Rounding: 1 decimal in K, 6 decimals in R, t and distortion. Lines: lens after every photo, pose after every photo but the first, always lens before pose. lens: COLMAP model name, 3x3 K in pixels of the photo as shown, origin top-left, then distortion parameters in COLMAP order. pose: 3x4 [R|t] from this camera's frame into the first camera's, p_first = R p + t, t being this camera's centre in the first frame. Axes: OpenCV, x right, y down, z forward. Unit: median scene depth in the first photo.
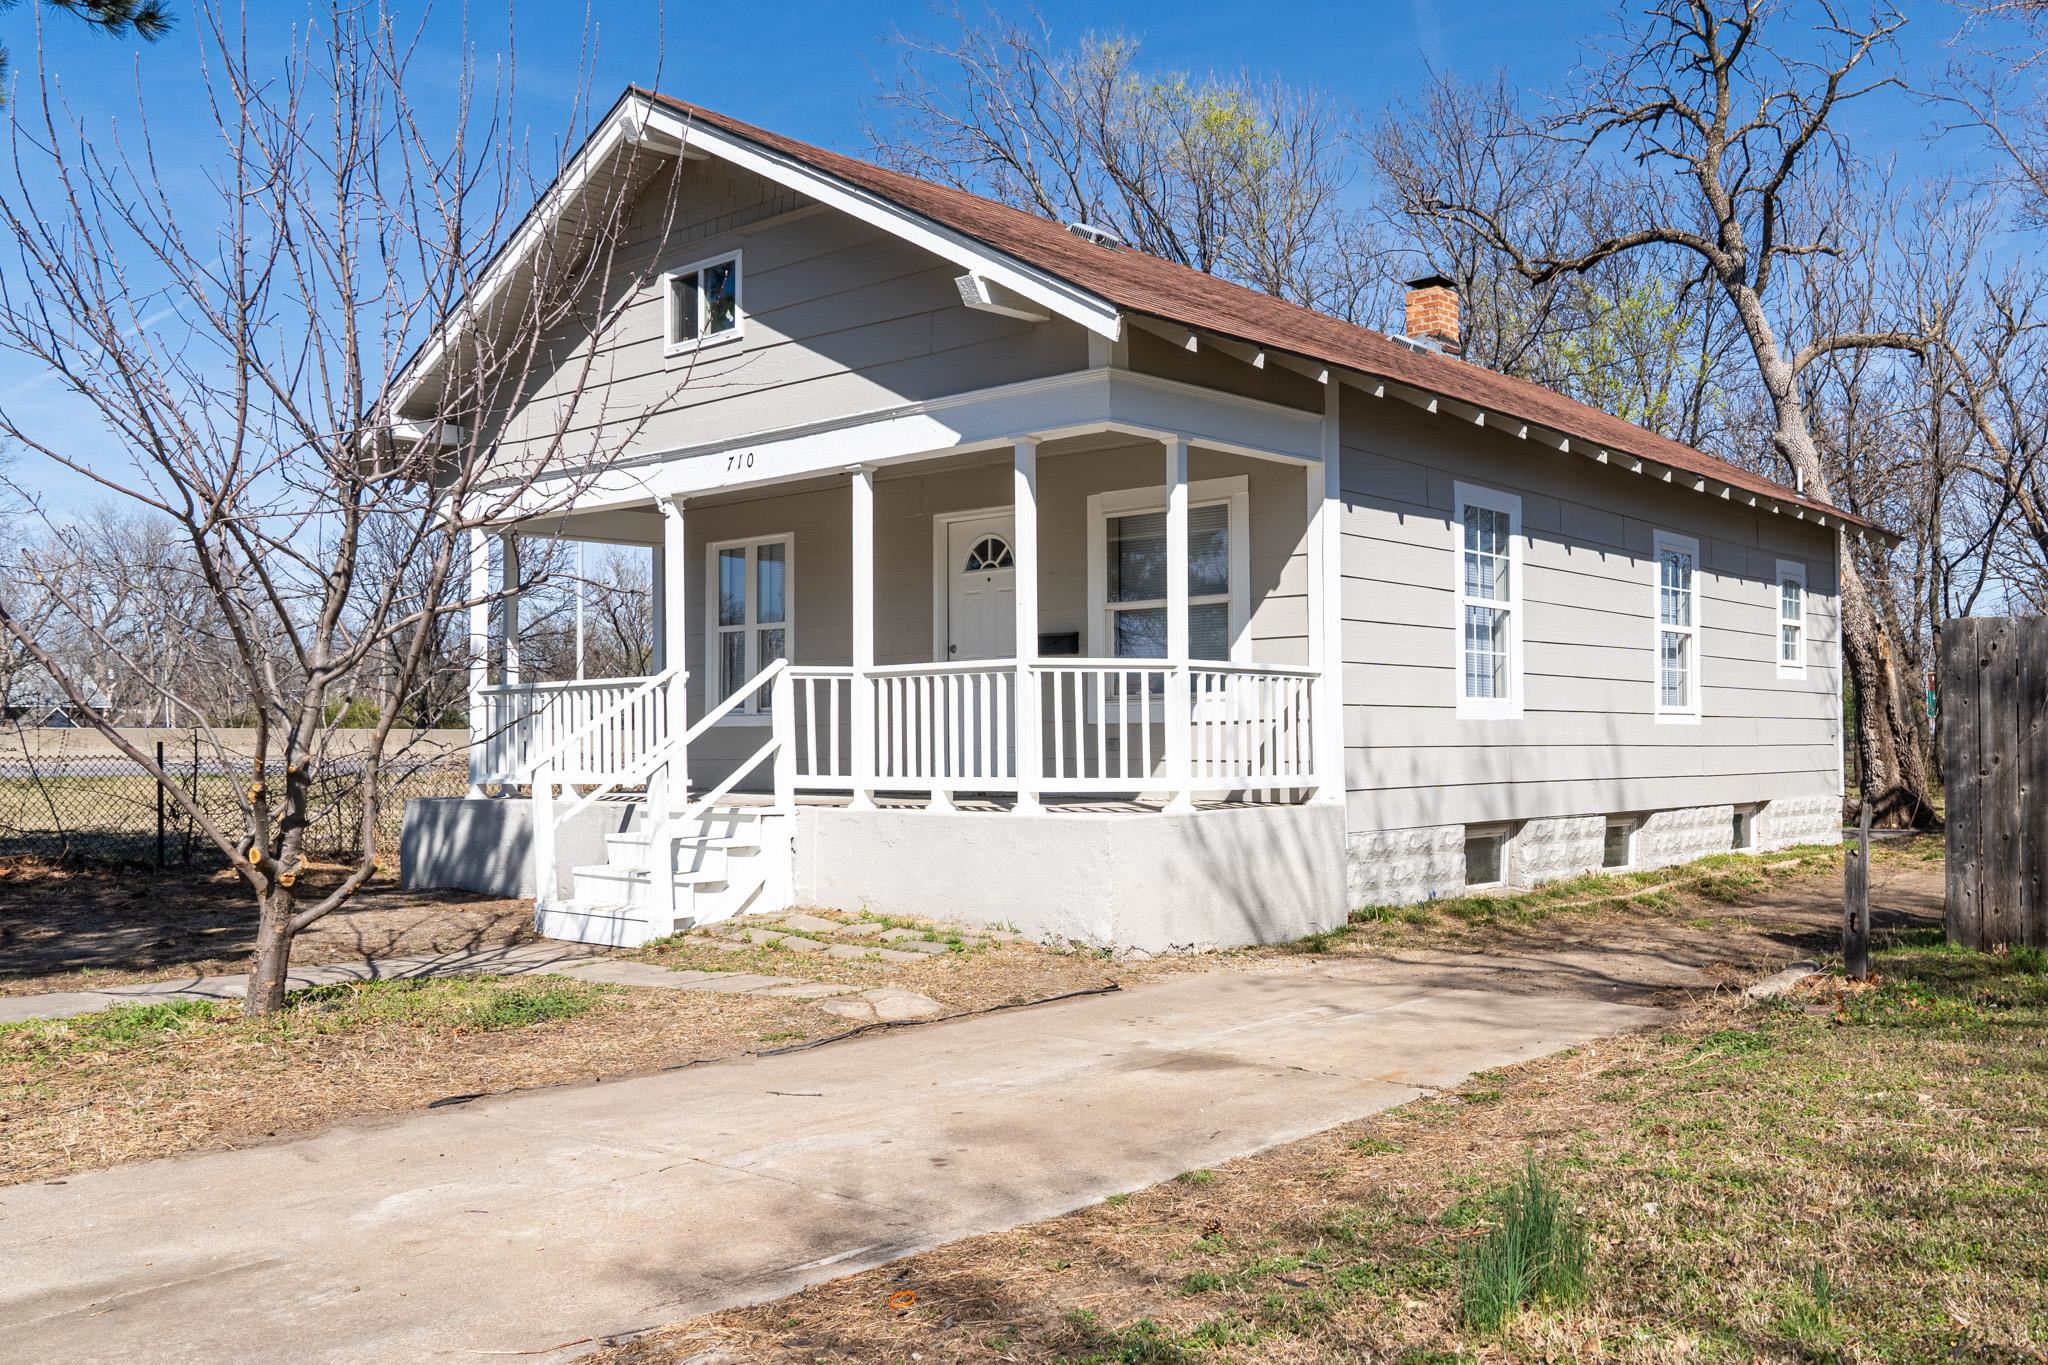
lens RADIAL K [[2005.3, 0, 1024.0], [0, 2005.3, 682.5], [0, 0, 1]] dist [0.074521, -0.001029]
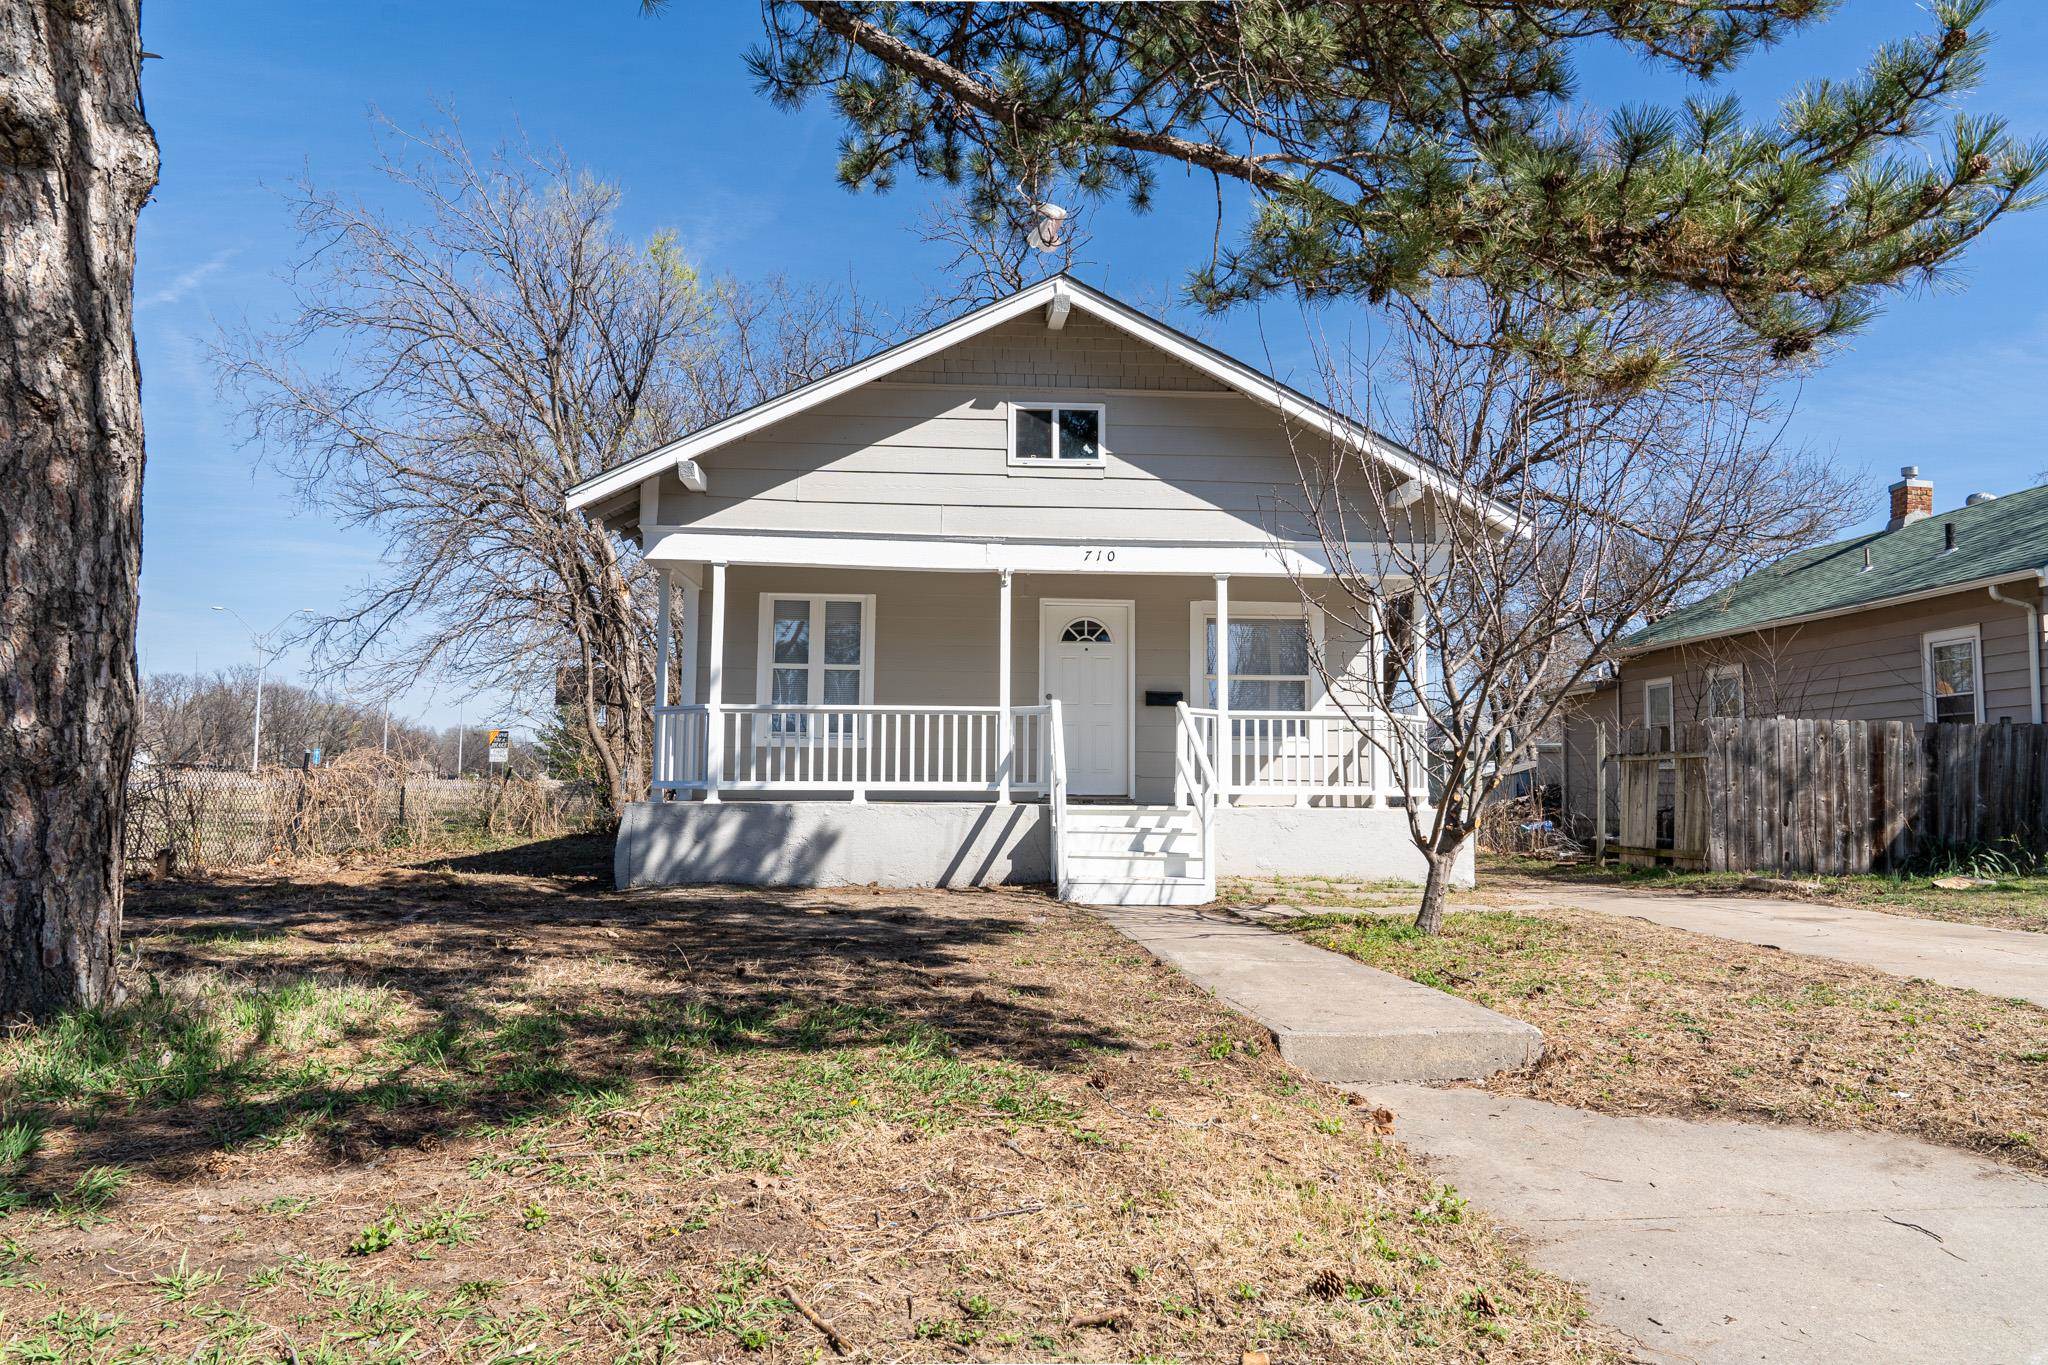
lens RADIAL K [[1529.0, 0, 976.7], [0, 1529.0, 678.5], [0, 0, 1]] dist [-0.009720, -0.000846]
pose [[0.673663, 0.065422, 0.736138, -0.957706], [-0.043319, 0.997857, -0.049040, 0.029140], [-0.737768, 0.001148, 0.675053, 0.350330]]
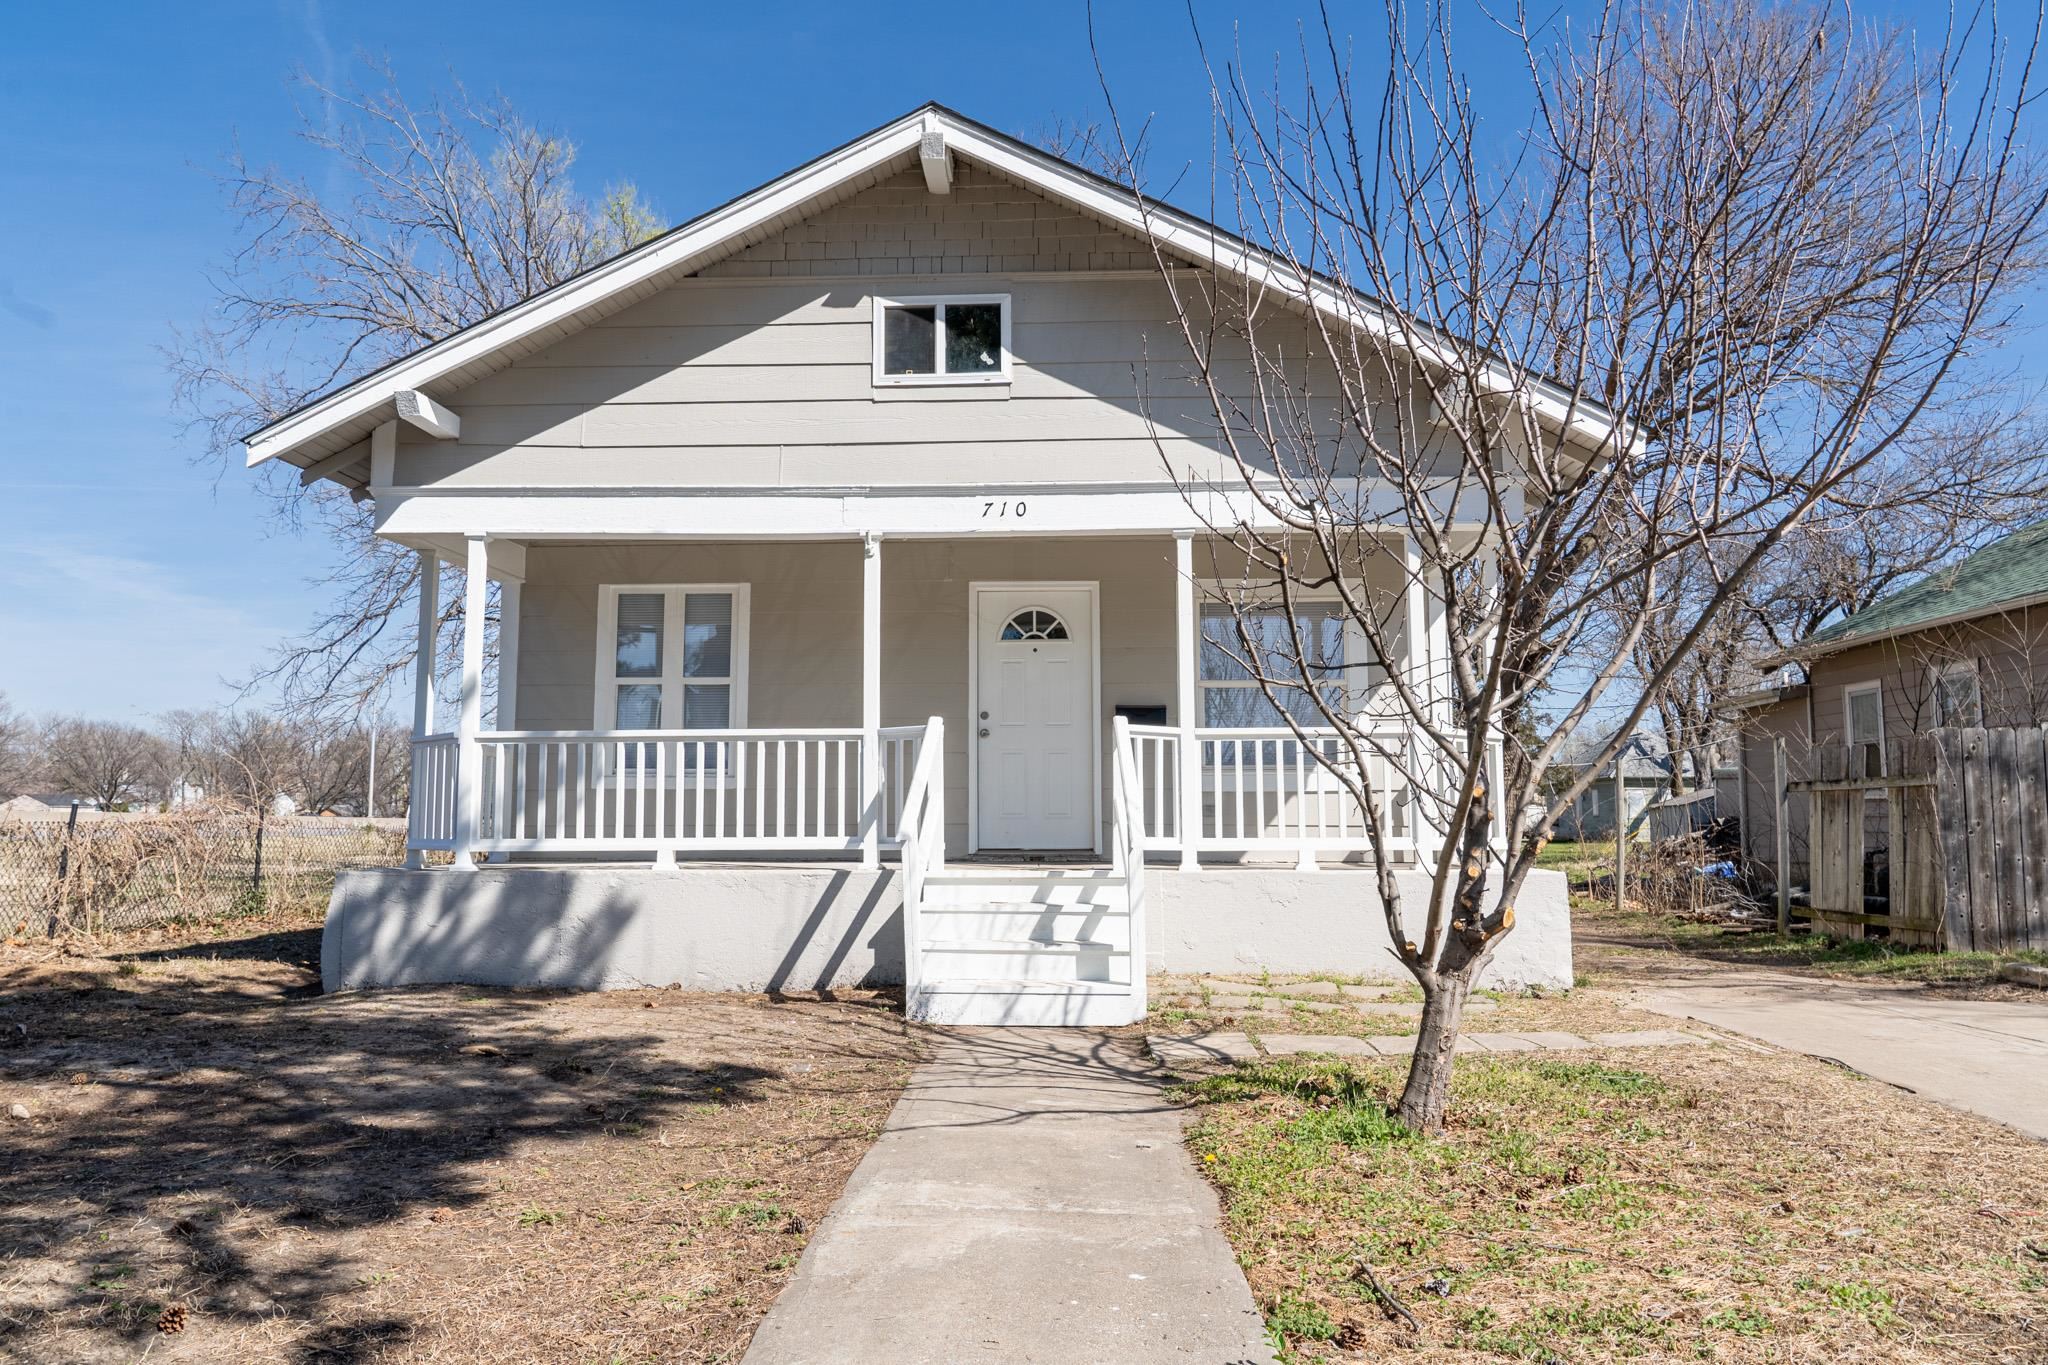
lens RADIAL K [[1529.0, 0, 976.7], [0, 1529.0, 678.5], [0, 0, 1]] dist [-0.009720, -0.000846]
pose [[0.750530, 0.066000, 0.657532, -0.621660], [-0.029205, 0.997341, -0.066773, 0.020017], [-0.660190, 0.030911, 0.750462, 0.458319]]
